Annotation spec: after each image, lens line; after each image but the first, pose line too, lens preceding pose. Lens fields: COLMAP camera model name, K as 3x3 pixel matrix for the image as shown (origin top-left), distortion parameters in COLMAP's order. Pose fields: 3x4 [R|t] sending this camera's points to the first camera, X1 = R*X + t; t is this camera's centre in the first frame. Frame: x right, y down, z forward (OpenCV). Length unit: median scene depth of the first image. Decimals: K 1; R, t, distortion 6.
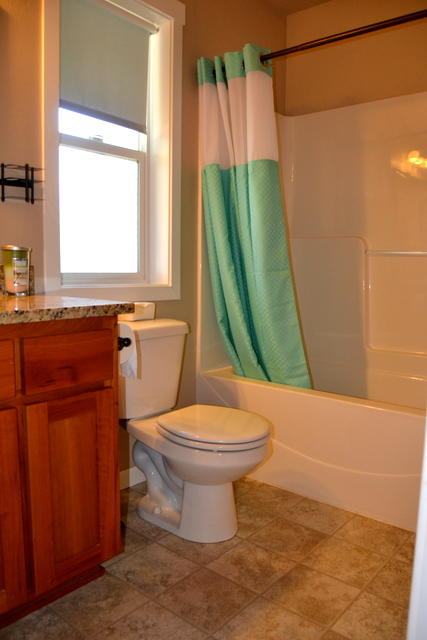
lens RADIAL K [[503.2, 0, 216.2], [0, 503.2, 335.8], [0, 0, 1]] dist [-0.083918, 0.026152]
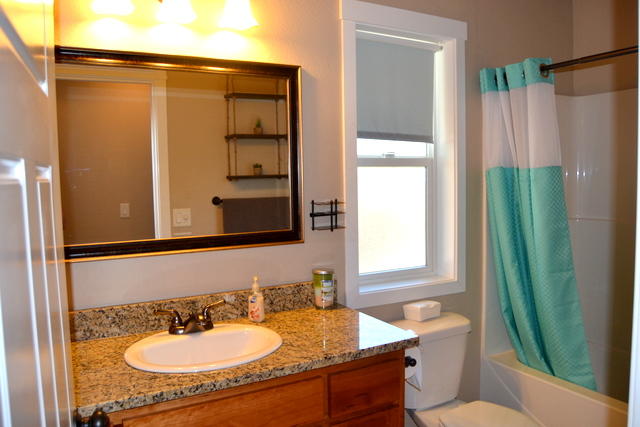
lens RADIAL K [[503.2, 0, 321.7], [0, 503.2, 212.9], [0, 0, 1]] dist [-0.083918, 0.026152]
pose [[0.930867, -0.004454, -0.365331, 0.035666], [-0.013092, 0.998877, -0.045536, -0.199313], [0.365124, 0.047171, 0.929763, -0.126349]]
